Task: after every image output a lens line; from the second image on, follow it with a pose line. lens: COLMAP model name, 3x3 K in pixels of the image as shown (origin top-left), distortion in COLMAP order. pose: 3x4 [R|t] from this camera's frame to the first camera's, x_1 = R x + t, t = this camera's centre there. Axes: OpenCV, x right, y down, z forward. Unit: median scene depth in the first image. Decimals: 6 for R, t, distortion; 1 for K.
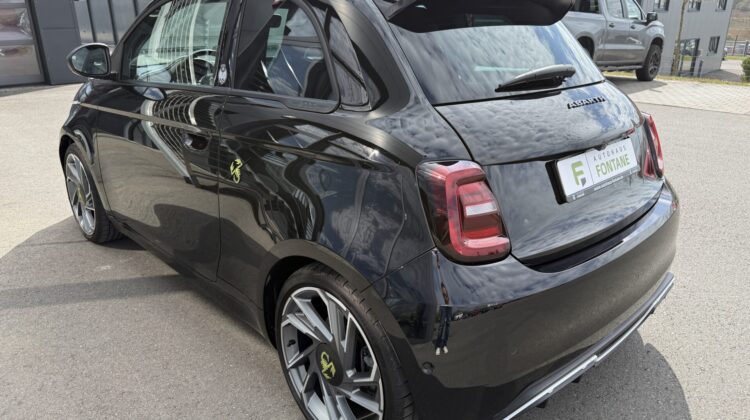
lens RADIAL K [[534.0, 0, 375.0], [0, 534.0, 210.0], [0, 0, 1]] dist [0.003252, -0.021015]
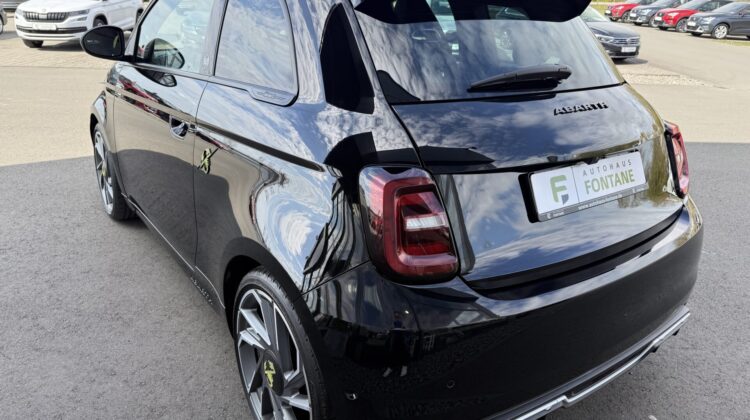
lens RADIAL K [[534.0, 0, 375.0], [0, 534.0, 210.0], [0, 0, 1]] dist [0.003252, -0.021015]
pose [[0.989891, 0.072943, -0.121634, 0.184795], [-0.070793, 0.997250, 0.021908, -0.030963], [0.122898, -0.013076, 0.992333, 0.086169]]
